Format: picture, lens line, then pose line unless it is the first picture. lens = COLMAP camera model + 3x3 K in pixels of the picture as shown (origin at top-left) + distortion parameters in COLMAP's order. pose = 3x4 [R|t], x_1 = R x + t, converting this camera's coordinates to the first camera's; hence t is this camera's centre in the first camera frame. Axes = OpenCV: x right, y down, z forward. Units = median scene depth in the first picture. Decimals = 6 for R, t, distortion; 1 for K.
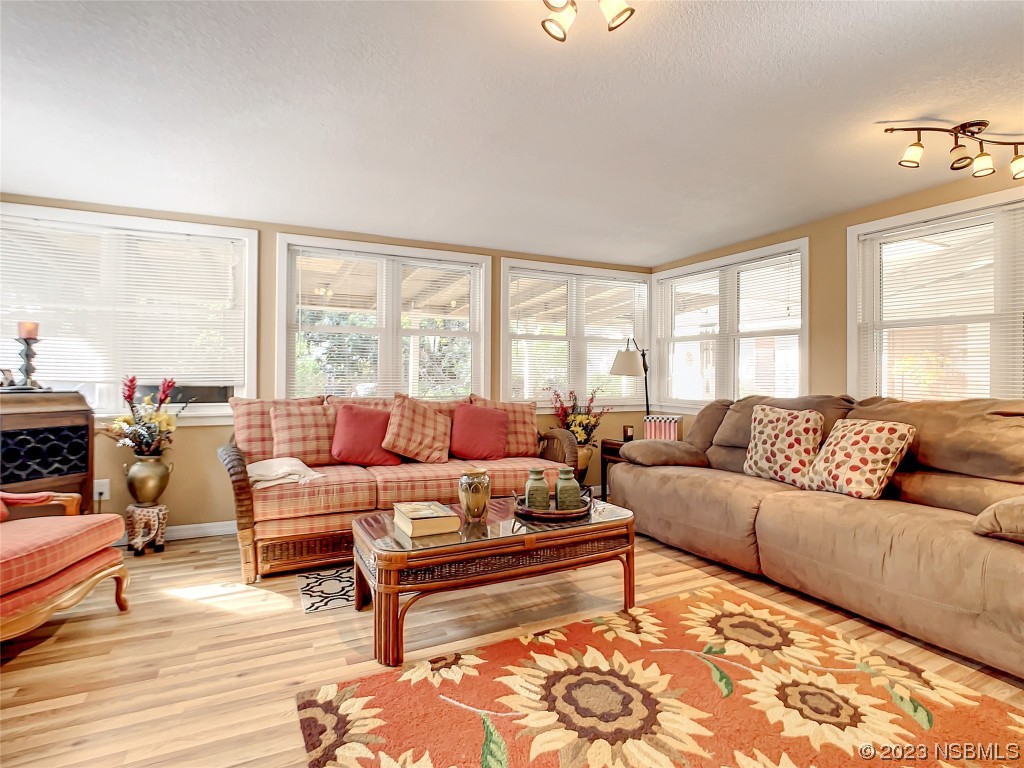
lens RADIAL K [[524.7, 0, 508.5], [0, 524.7, 368.0], [0, 0, 1]] dist [-0.028666, 0.008559]
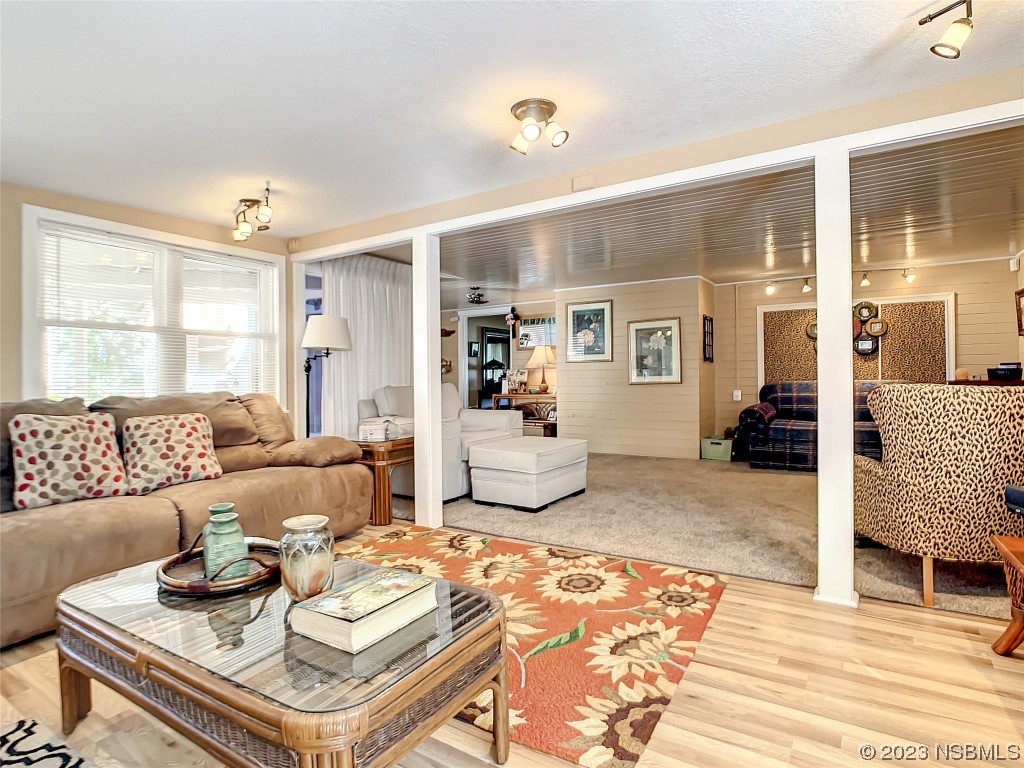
lens RADIAL K [[544.8, 0, 500.9], [0, 544.8, 371.7], [0, 0, 1]] dist [-0.029988, 0.010085]
pose [[-0.501641, 0.014027, 0.864962, -0.547713], [0.001339, 0.999880, -0.015438, 0.026725], [-0.865075, -0.006586, -0.501599, 0.848317]]
